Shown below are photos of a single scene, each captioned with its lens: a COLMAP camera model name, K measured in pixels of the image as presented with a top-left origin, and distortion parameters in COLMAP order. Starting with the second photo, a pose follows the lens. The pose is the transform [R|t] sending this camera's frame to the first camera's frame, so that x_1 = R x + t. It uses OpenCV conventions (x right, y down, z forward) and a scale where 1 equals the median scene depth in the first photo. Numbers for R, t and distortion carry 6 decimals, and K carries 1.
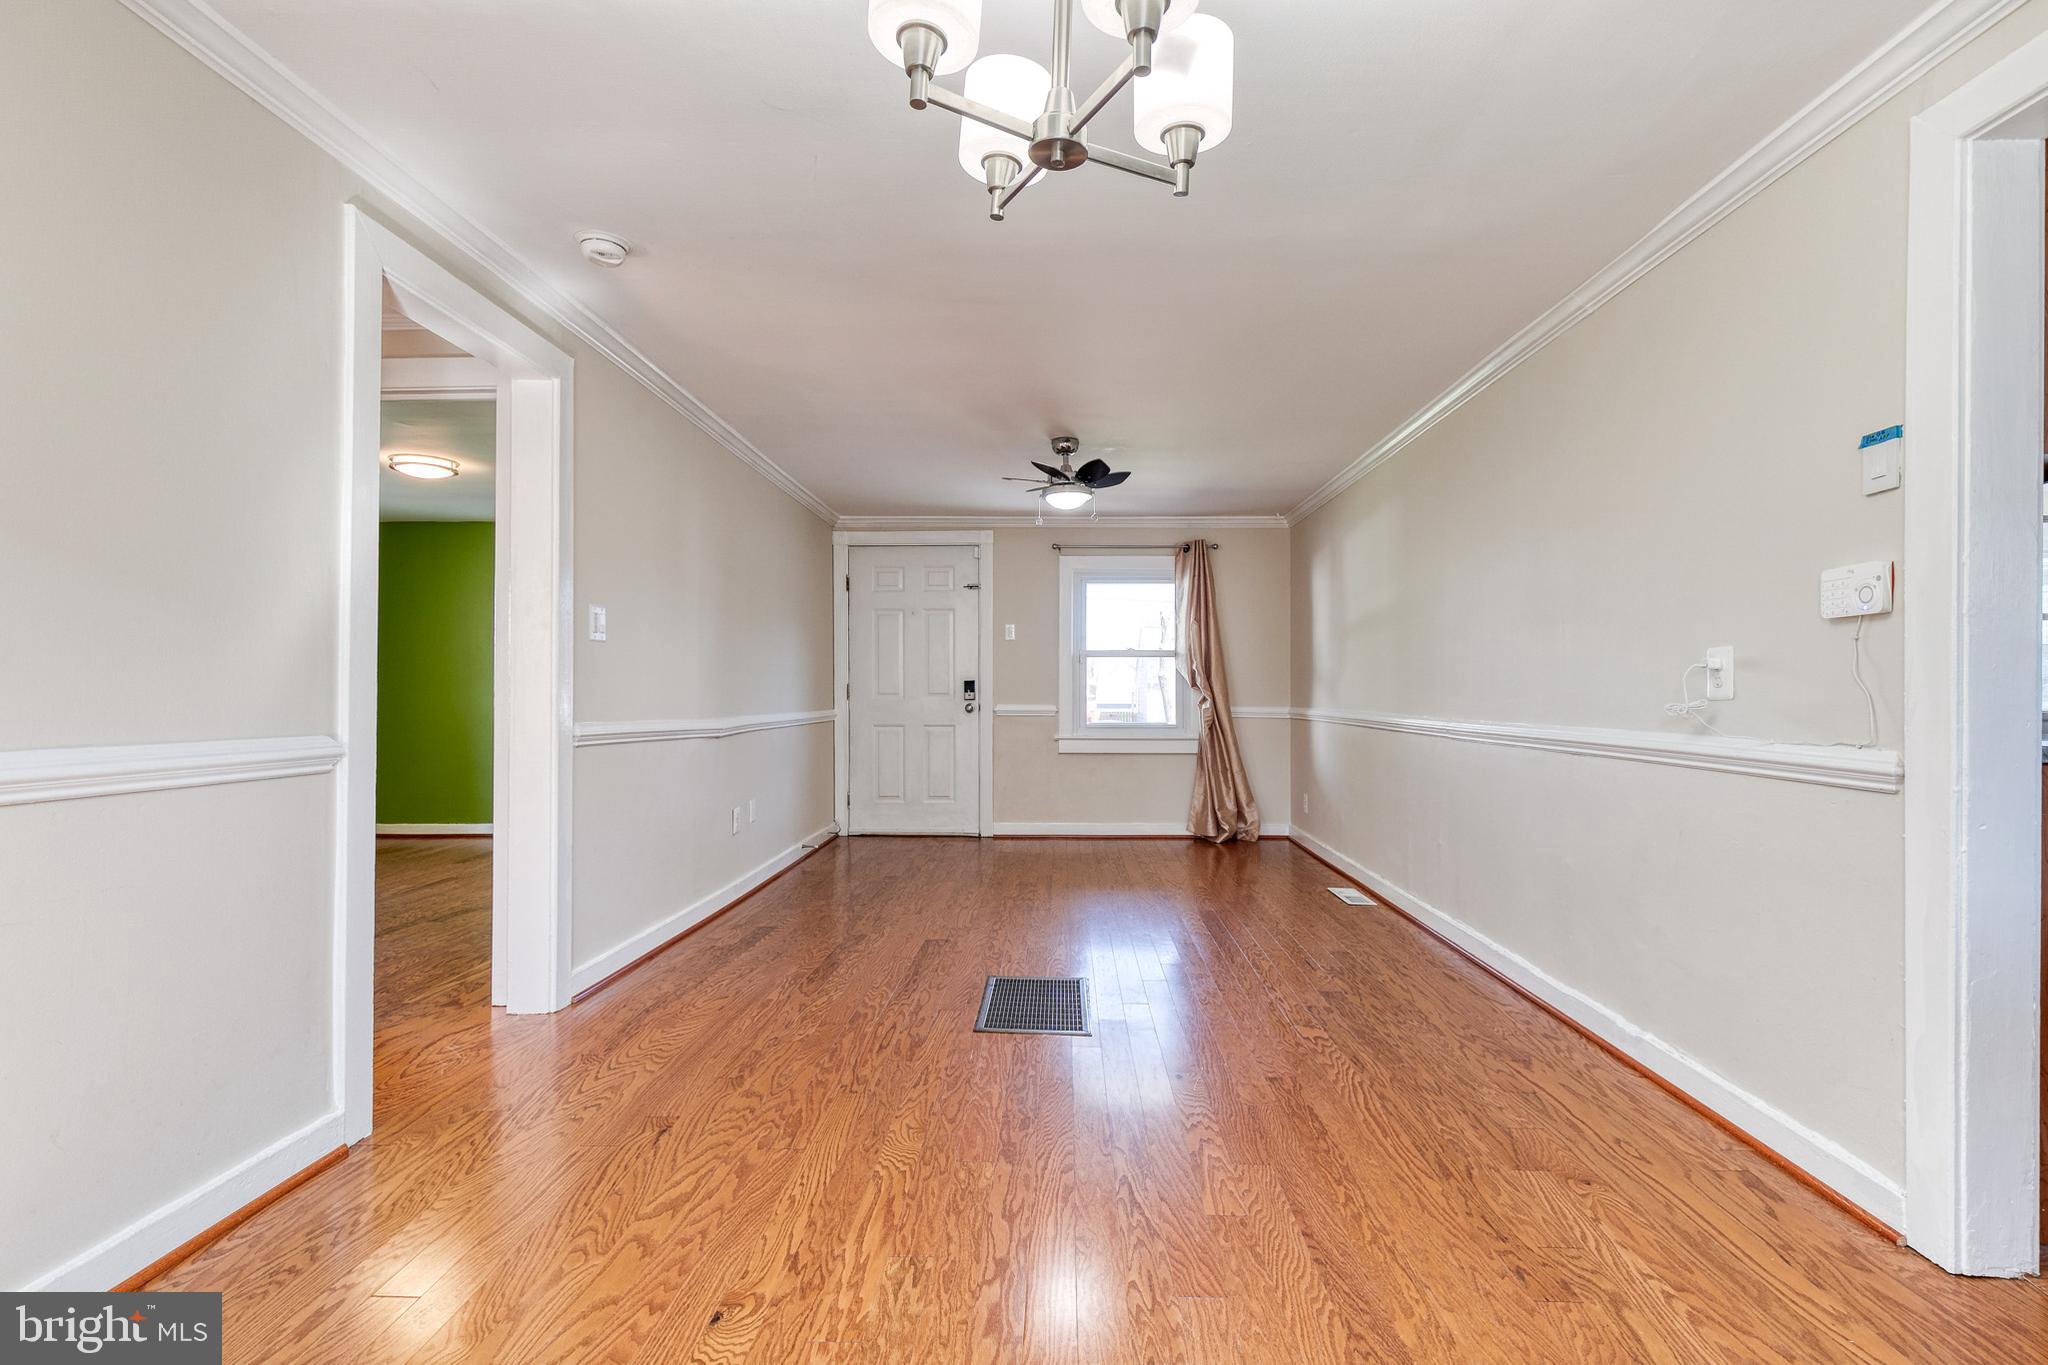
lens RADIAL K [[942.2, 0, 1059.3], [0, 942.2, 692.5], [0, 0, 1]] dist [0.013176, -0.003536]
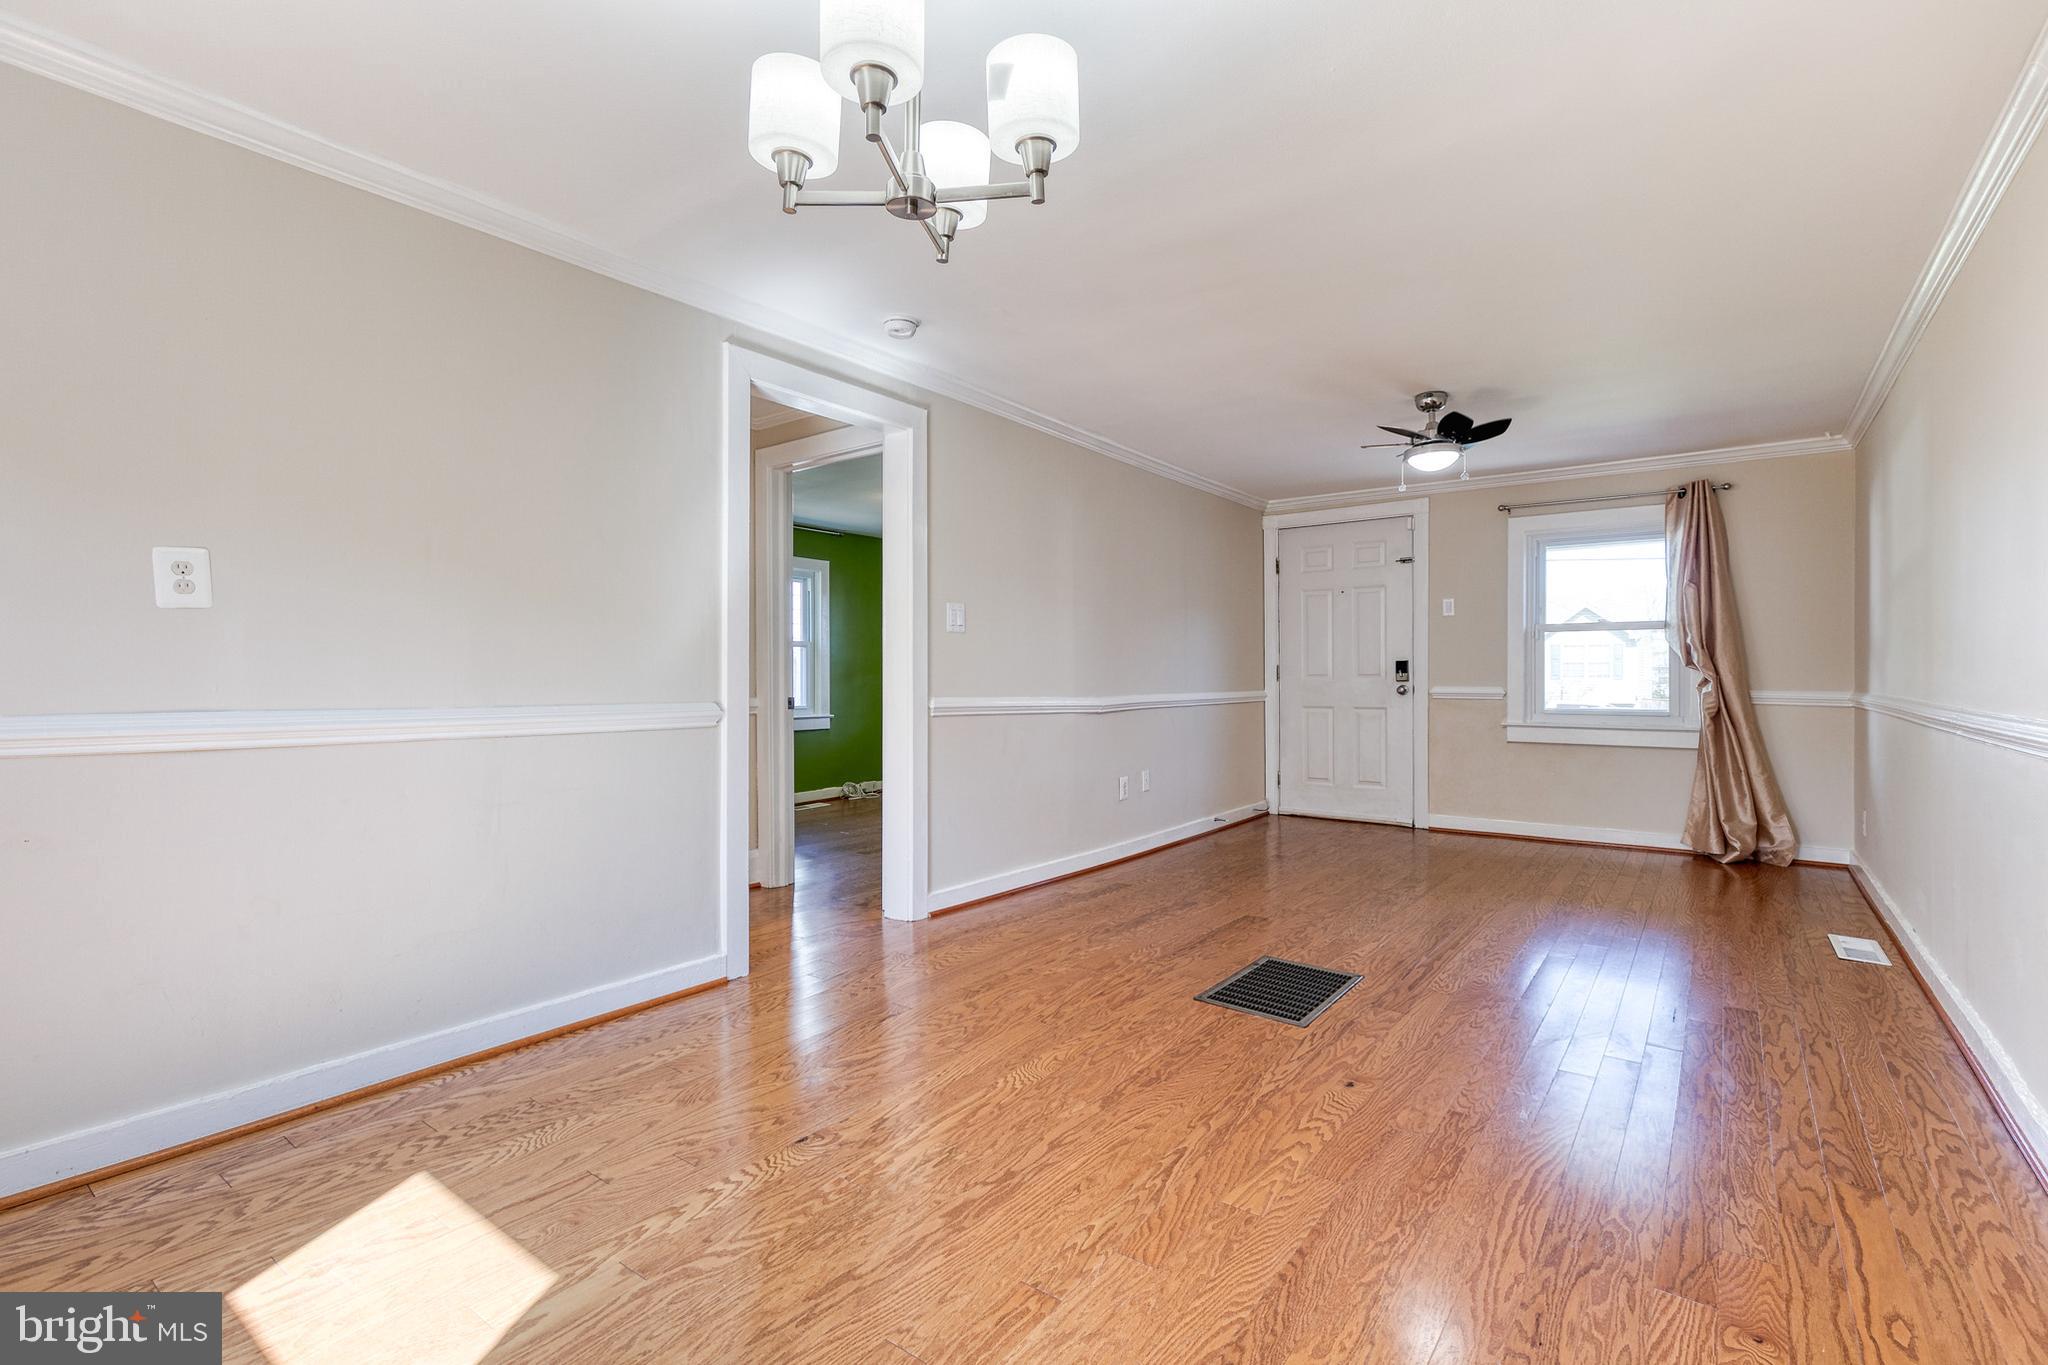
lens RADIAL K [[942.2, 0, 1050.9], [0, 942.2, 680.1], [0, 0, 1]] dist [0.013176, -0.003536]
pose [[0.816134, 0.000418, -0.577863, 0.326587], [0.002206, 0.999990, 0.003838, 0.004429], [0.577859, -0.004407, 0.816125, 0.056953]]
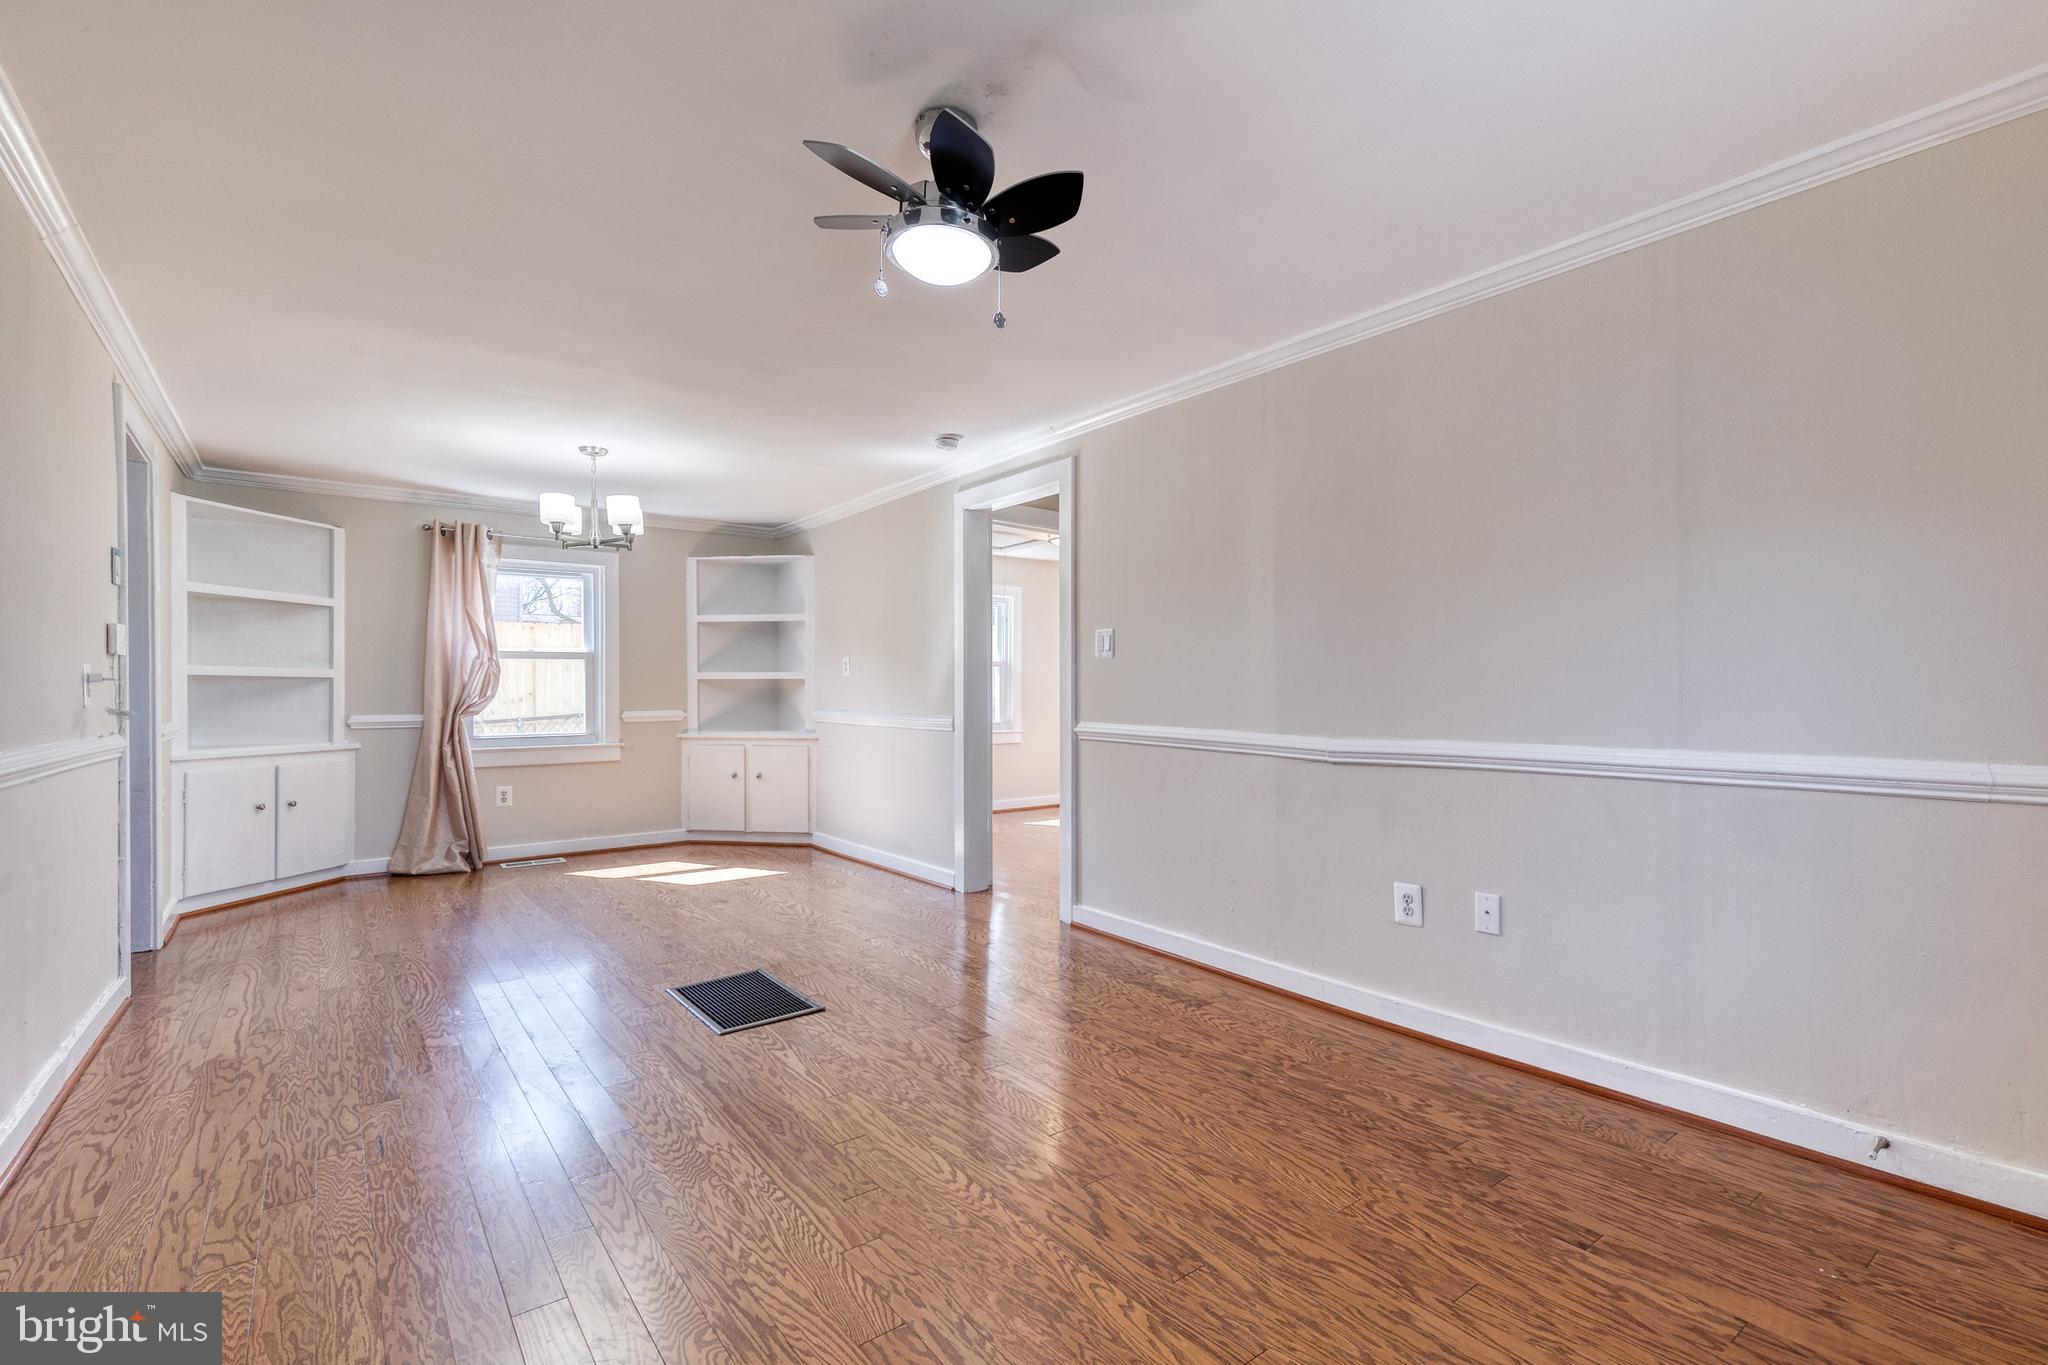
lens RADIAL K [[942.2, 0, 1027.6], [0, 942.2, 684.5], [0, 0, 1]] dist [0.013176, -0.003536]
pose [[-0.799586, -0.005419, -0.600528, 0.329419], [0.002442, 0.999922, -0.012275, -0.003194], [0.600547, -0.011281, -0.799510, 1.912670]]
